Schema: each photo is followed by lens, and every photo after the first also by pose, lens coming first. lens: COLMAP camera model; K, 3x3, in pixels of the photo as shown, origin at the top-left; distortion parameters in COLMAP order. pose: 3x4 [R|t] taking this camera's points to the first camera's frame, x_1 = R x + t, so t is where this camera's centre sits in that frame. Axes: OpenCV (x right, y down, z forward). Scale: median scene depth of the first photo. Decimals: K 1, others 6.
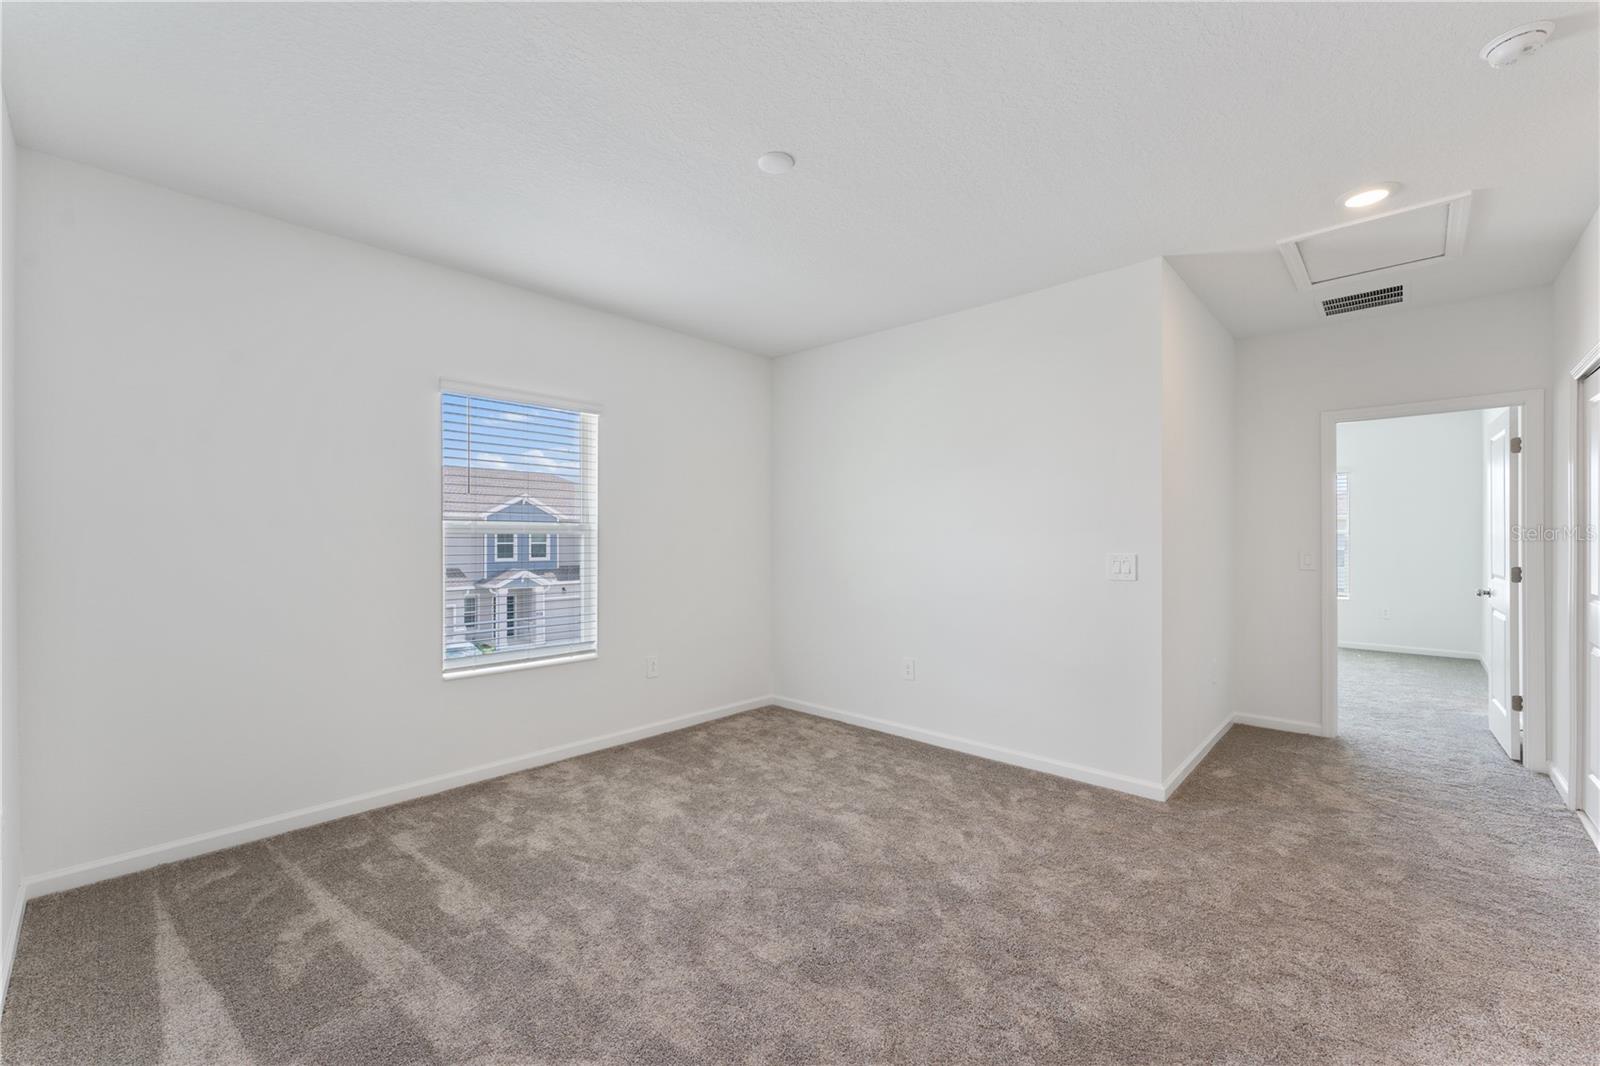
lens RADIAL K [[643.7, 0, 793.2], [0, 643.7, 524.0], [0, 0, 1]] dist [0.001011, 0.000335]
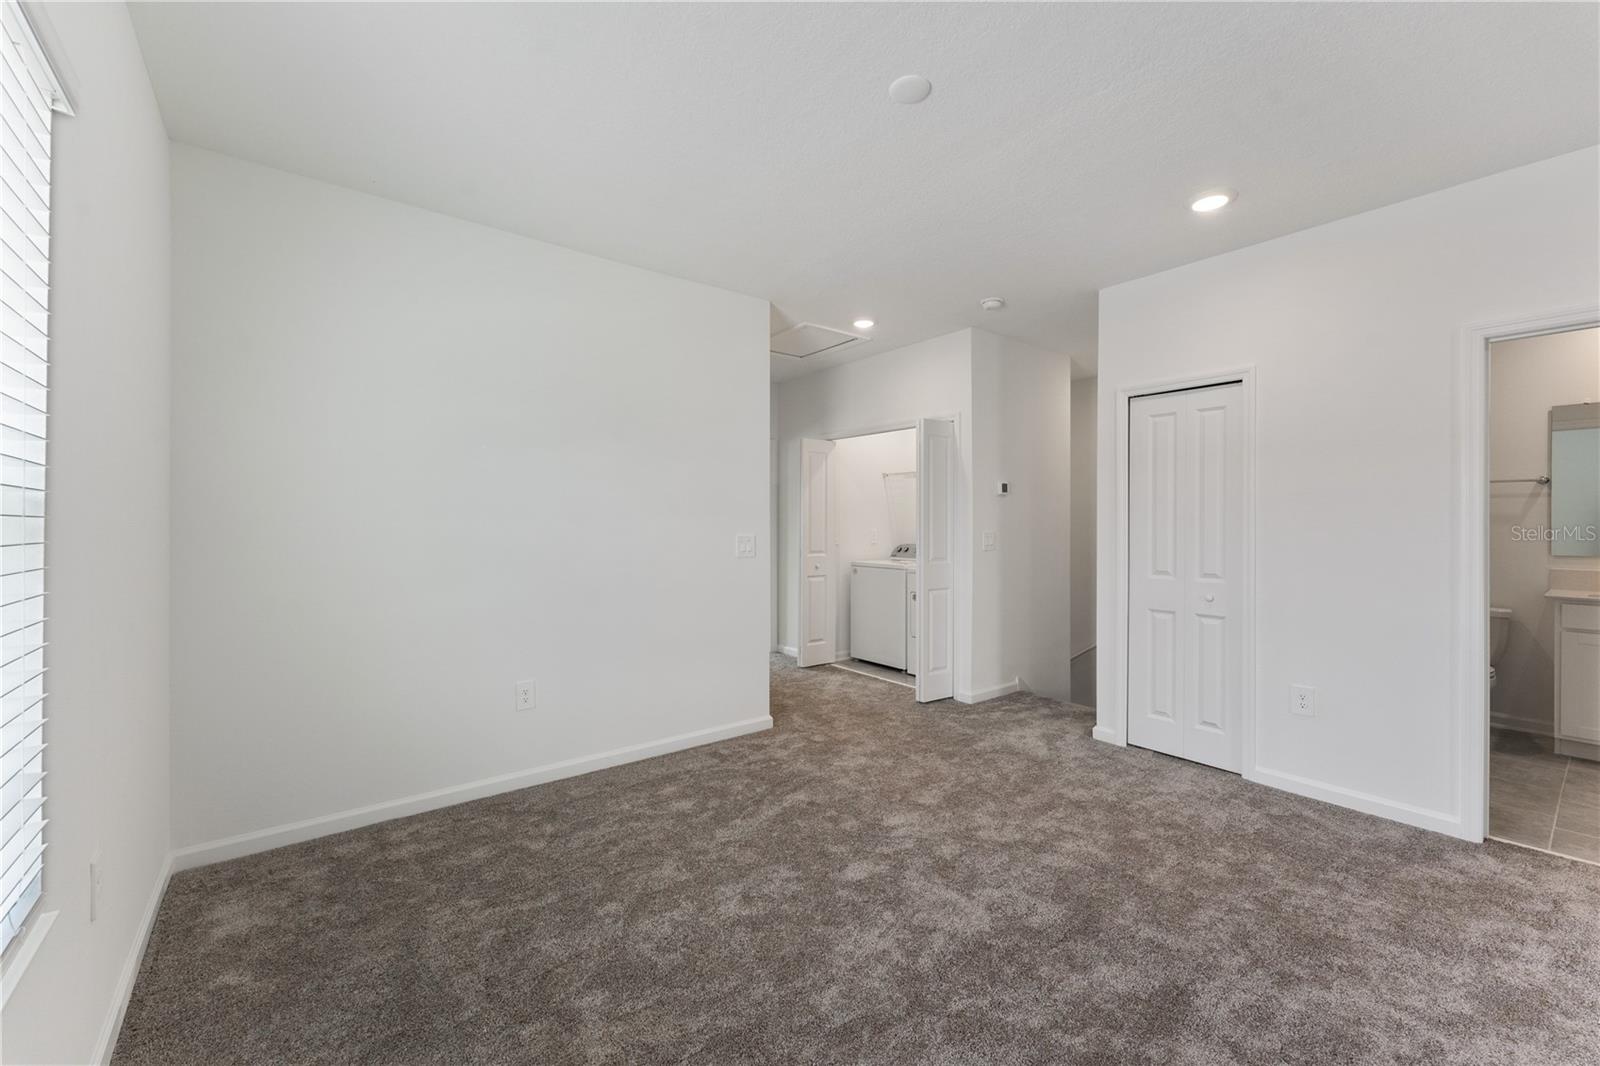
lens RADIAL K [[643.7, 0, 793.2], [0, 643.7, 524.0], [0, 0, 1]] dist [0.001011, 0.000335]
pose [[0.134211, 0.001667, 0.990951, -0.625810], [-0.013811, 0.999905, 0.000188, 0.023146], [-0.990856, -0.013711, 0.134222, 0.698863]]
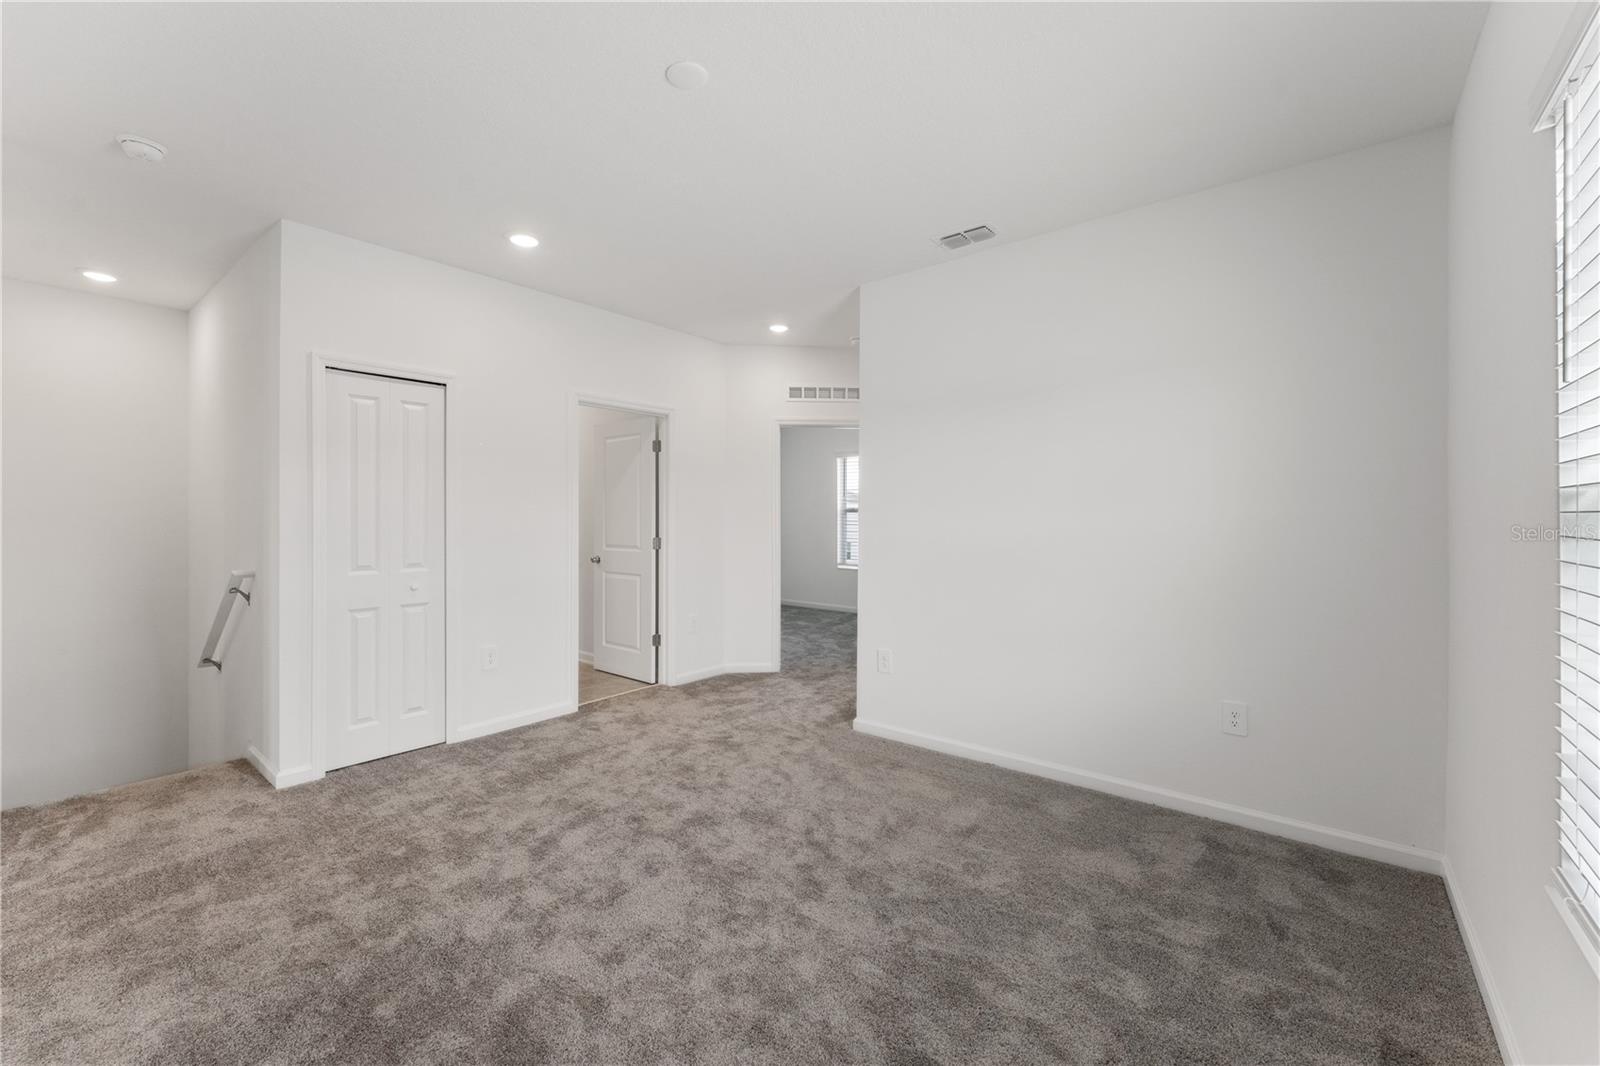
lens RADIAL K [[643.7, 0, 793.2], [0, 643.7, 524.0], [0, 0, 1]] dist [0.001011, 0.000335]
pose [[-0.994877, -0.001425, -0.101086, -0.073609], [-0.001266, 0.999998, -0.001635, 0.028906], [0.101088, -0.001499, -0.994876, 1.250862]]
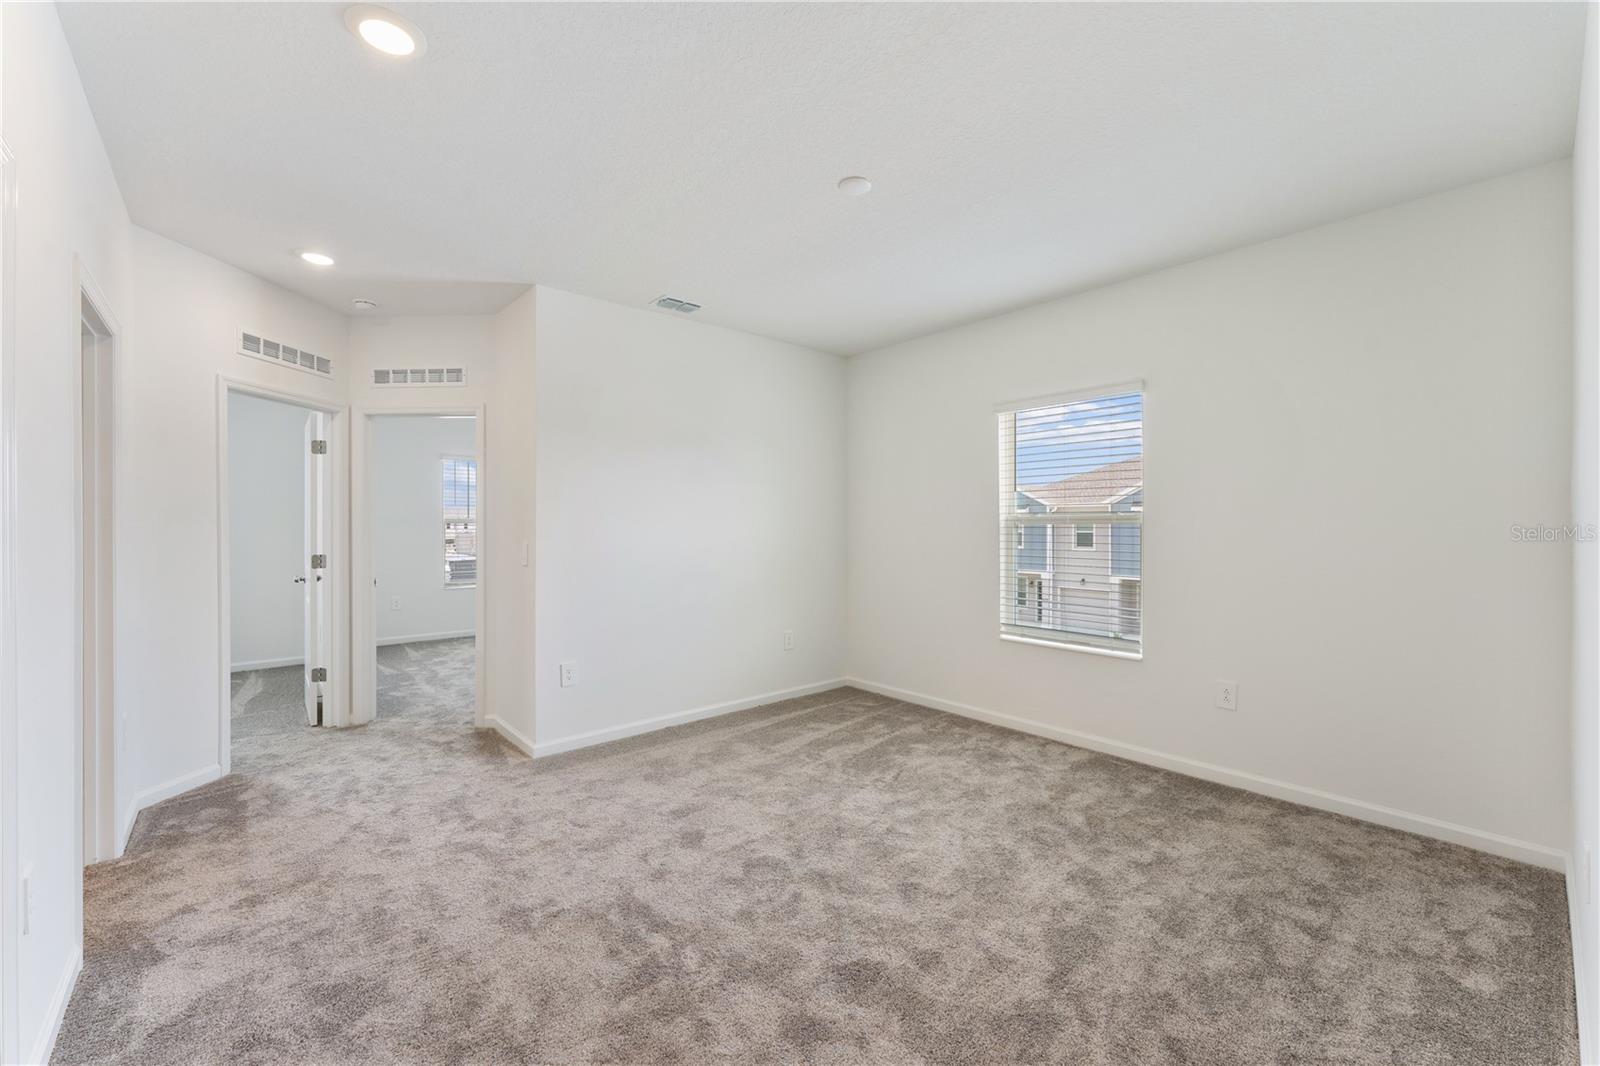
lens RADIAL K [[624.8, 0, 803.2], [0, 624.8, 533.5], [0, 0, 1]] dist [0.000118, 0.000181]
pose [[-0.068261, 0.004845, -0.997656, 0.675991], [0.012234, 0.999917, 0.004019, 0.022940], [0.997592, -0.011931, -0.068315, 0.661628]]
